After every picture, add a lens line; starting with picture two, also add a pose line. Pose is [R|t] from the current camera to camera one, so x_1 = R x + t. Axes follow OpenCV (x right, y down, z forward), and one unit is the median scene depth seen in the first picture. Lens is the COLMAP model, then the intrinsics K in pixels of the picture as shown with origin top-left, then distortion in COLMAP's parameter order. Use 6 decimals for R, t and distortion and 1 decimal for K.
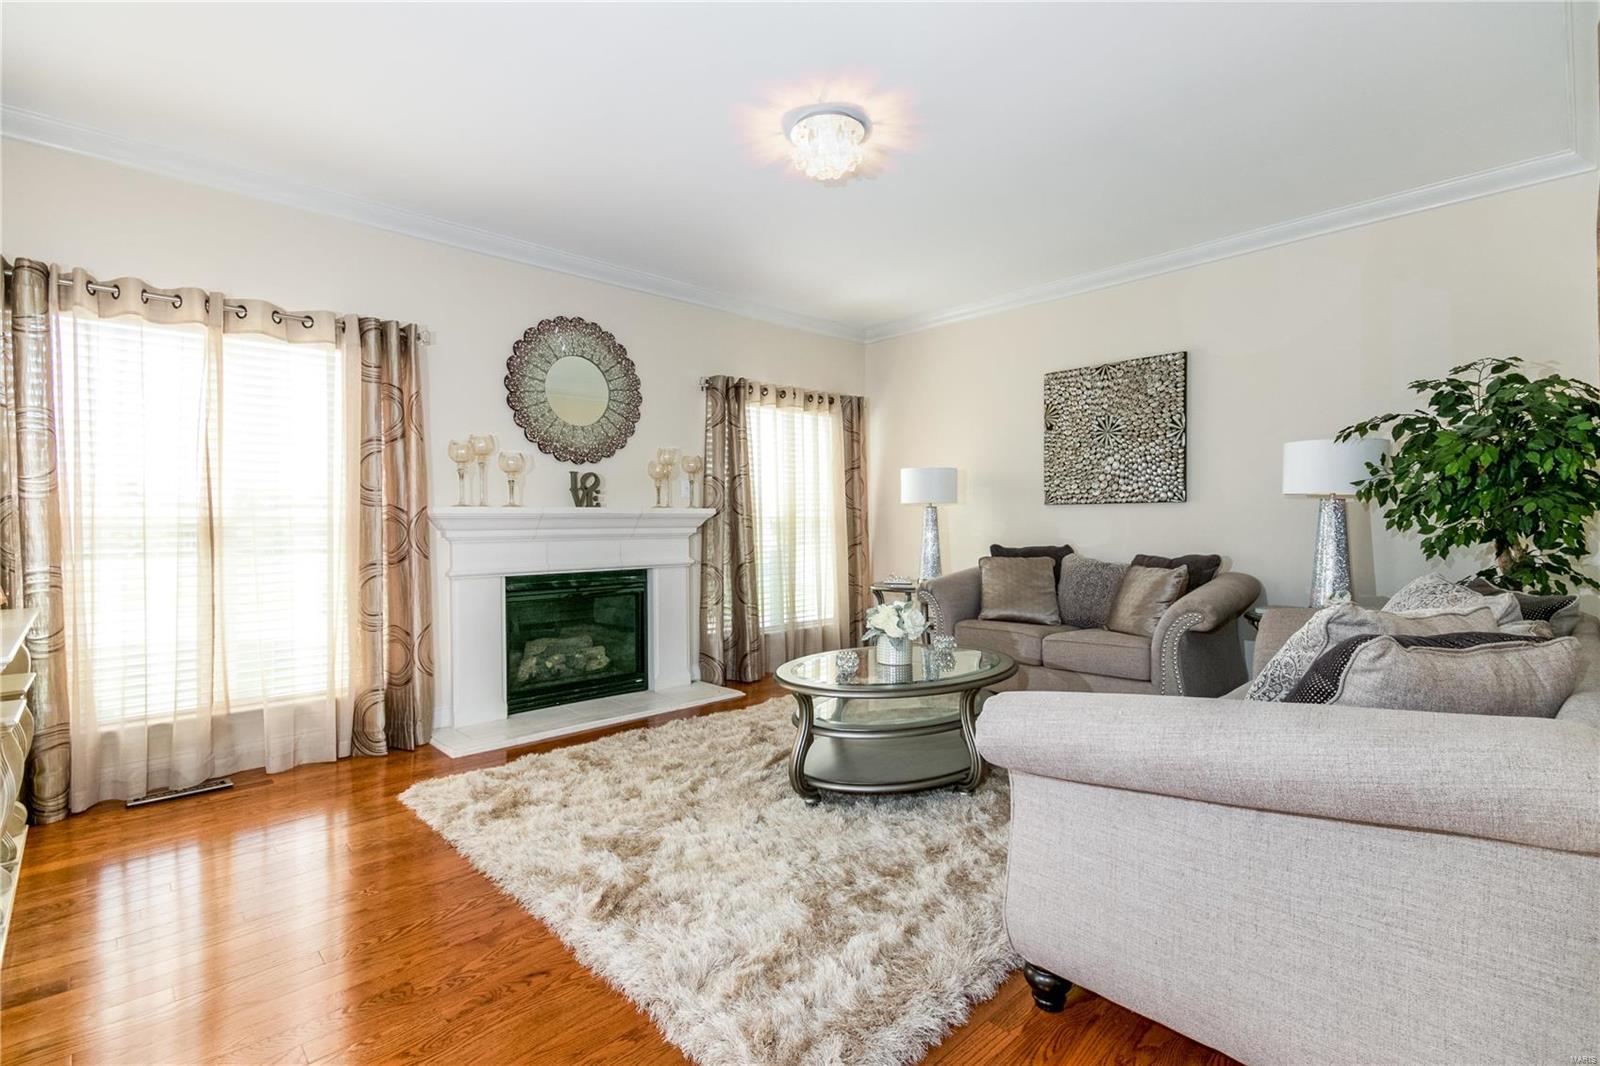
lens RADIAL K [[737.0, 0, 793.0], [0, 737.0, 524.4], [0, 0, 1]] dist [0.038360, -0.017202]
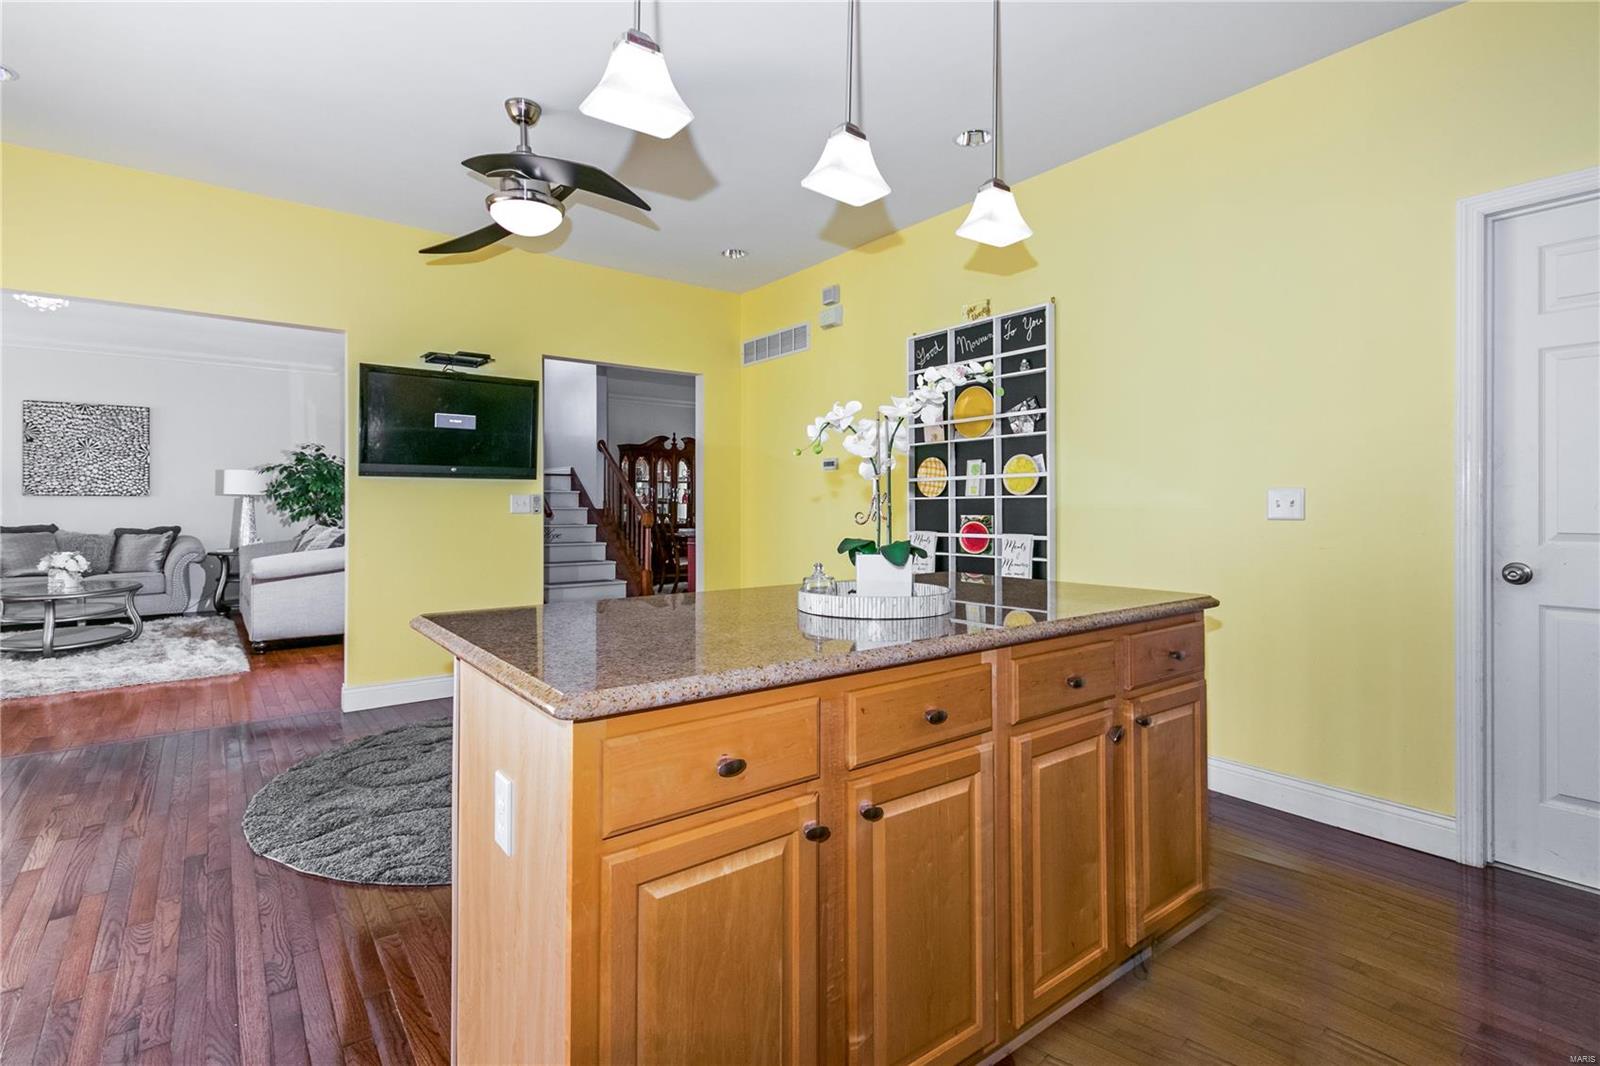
lens RADIAL K [[755.5, 0, 800.7], [0, 755.5, 505.5], [0, 0, 1]] dist [0.002330, 0.000487]
pose [[0.096723, 0.005085, 0.995298, -1.073481], [0.006897, 0.999960, -0.005779, 0.011872], [-0.995287, 0.007424, 0.096684, -0.662561]]
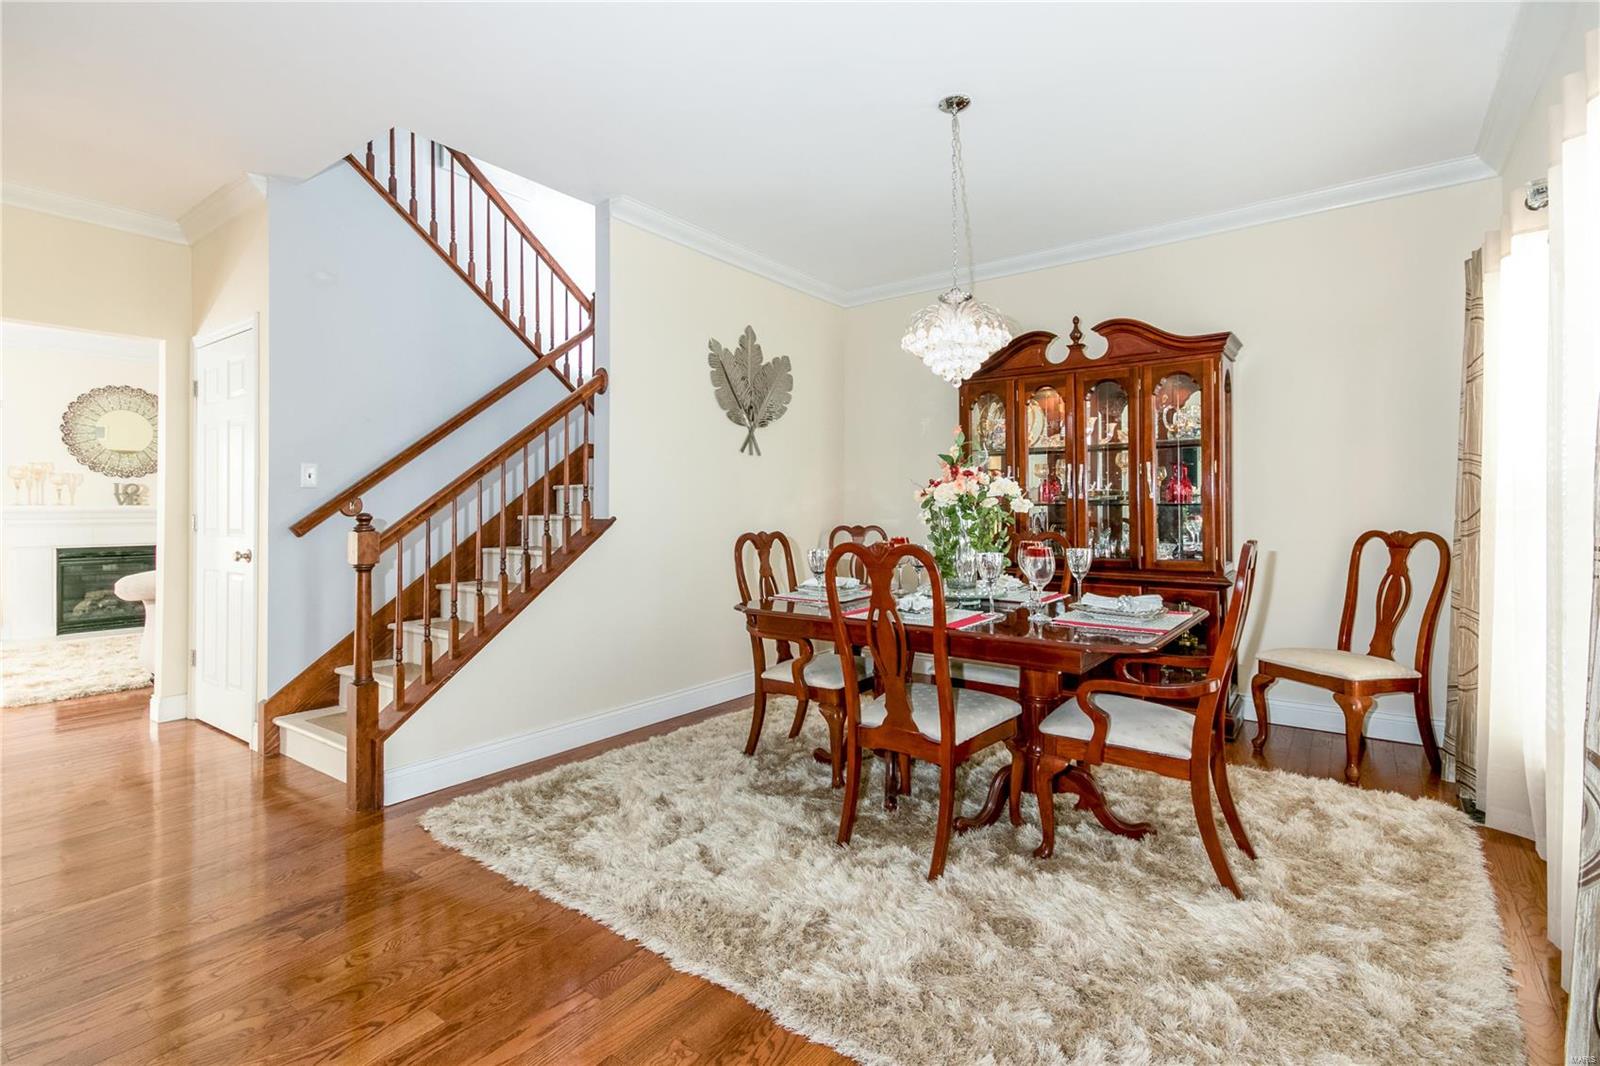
lens RADIAL K [[746.0, 0, 789.2], [0, 746.0, 515.4], [0, 0, 1]] dist [0.021710, -0.000140]
pose [[0.985778, 0.002329, 0.168039, 0.861171], [-0.001245, 0.999978, -0.006557, 0.006629], [-0.168050, 0.006254, 0.985759, -0.859113]]
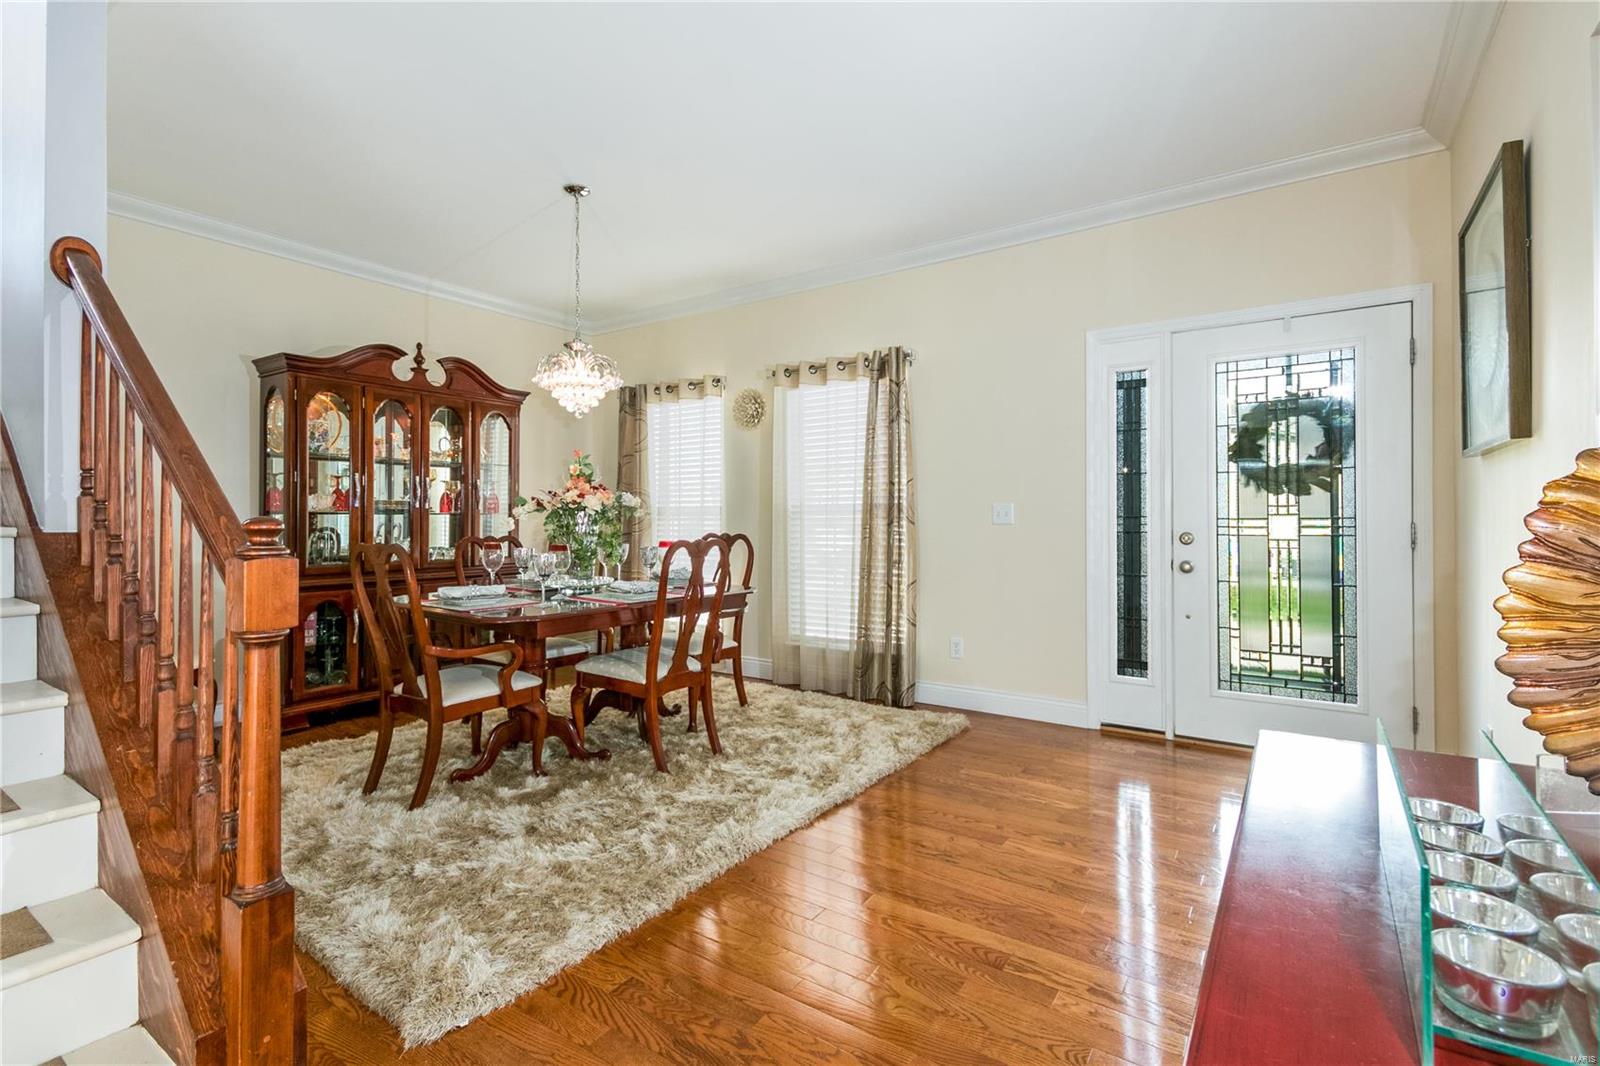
lens RADIAL K [[746.0, 0, 789.2], [0, 746.0, 515.4], [0, 0, 1]] dist [0.021710, -0.000140]
pose [[-0.199343, 0.008325, 0.979895, 0.262096], [0.010949, 0.999920, -0.006268, 0.002036], [-0.979869, 0.009480, -0.199418, -0.296926]]
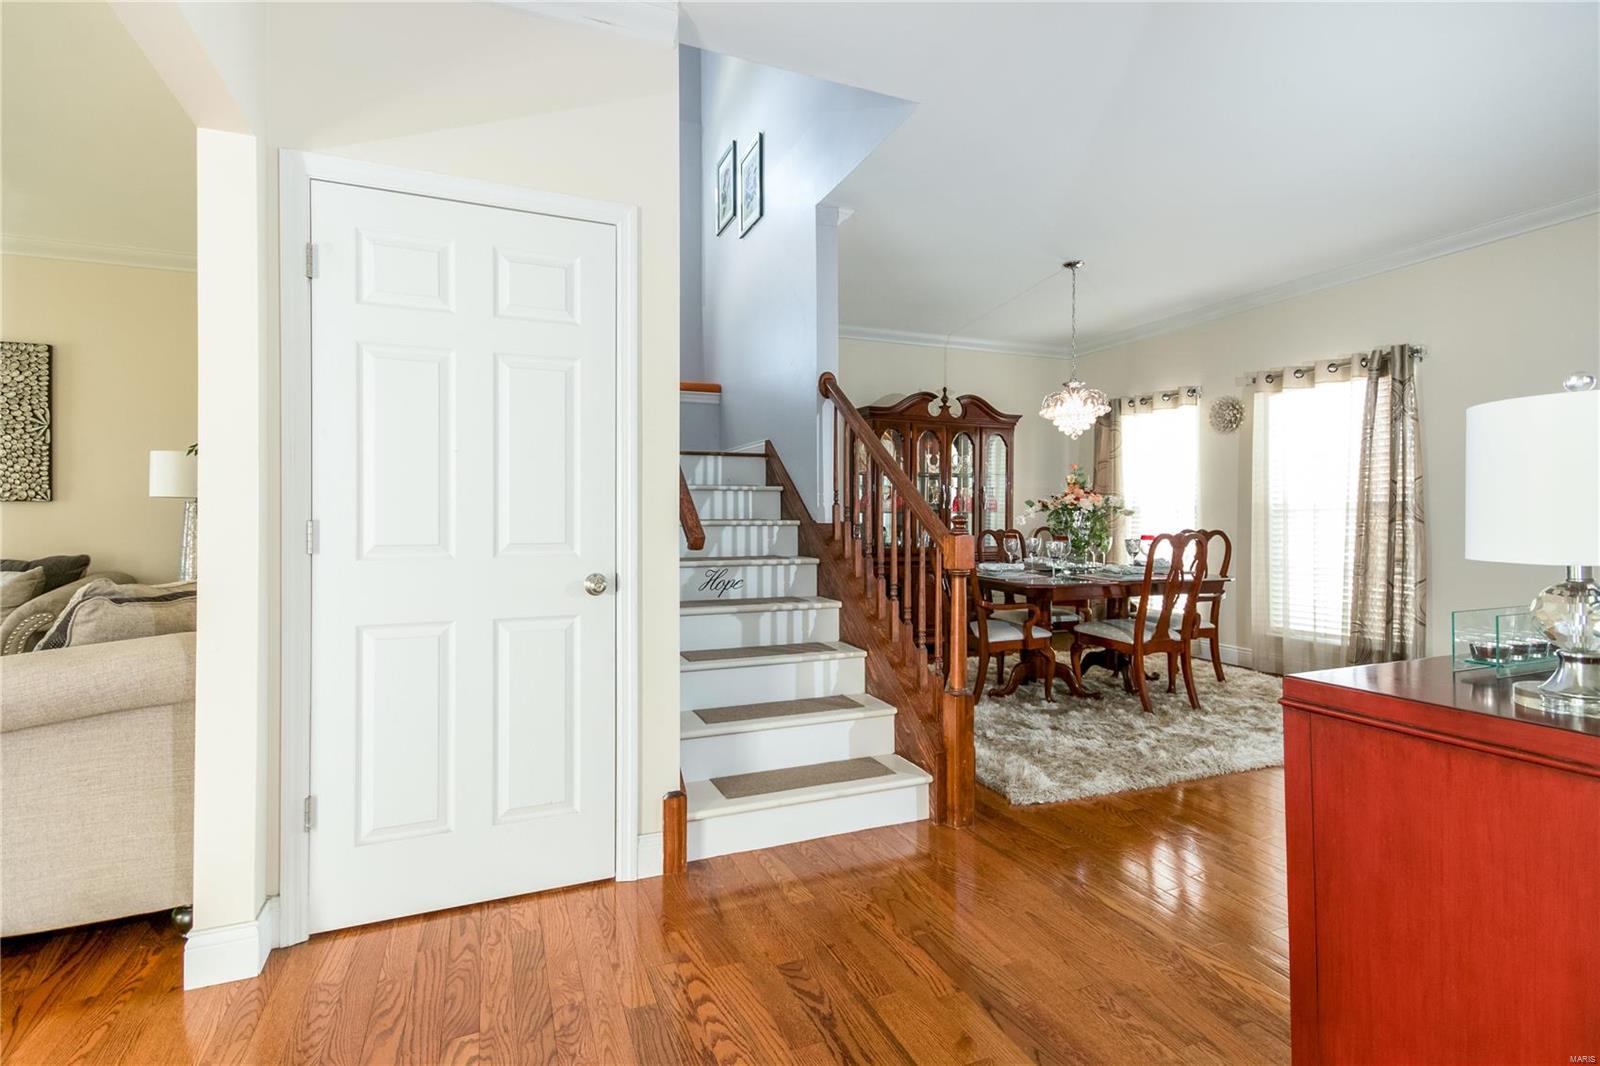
lens RADIAL K [[746.0, 0, 789.2], [0, 746.0, 515.4], [0, 0, 1]] dist [0.021710, -0.000140]
pose [[0.369454, 0.004292, 0.929239, -0.034043], [0.006829, 0.999950, -0.007334, 0.001555], [-0.929224, 0.009056, 0.369406, -0.251133]]
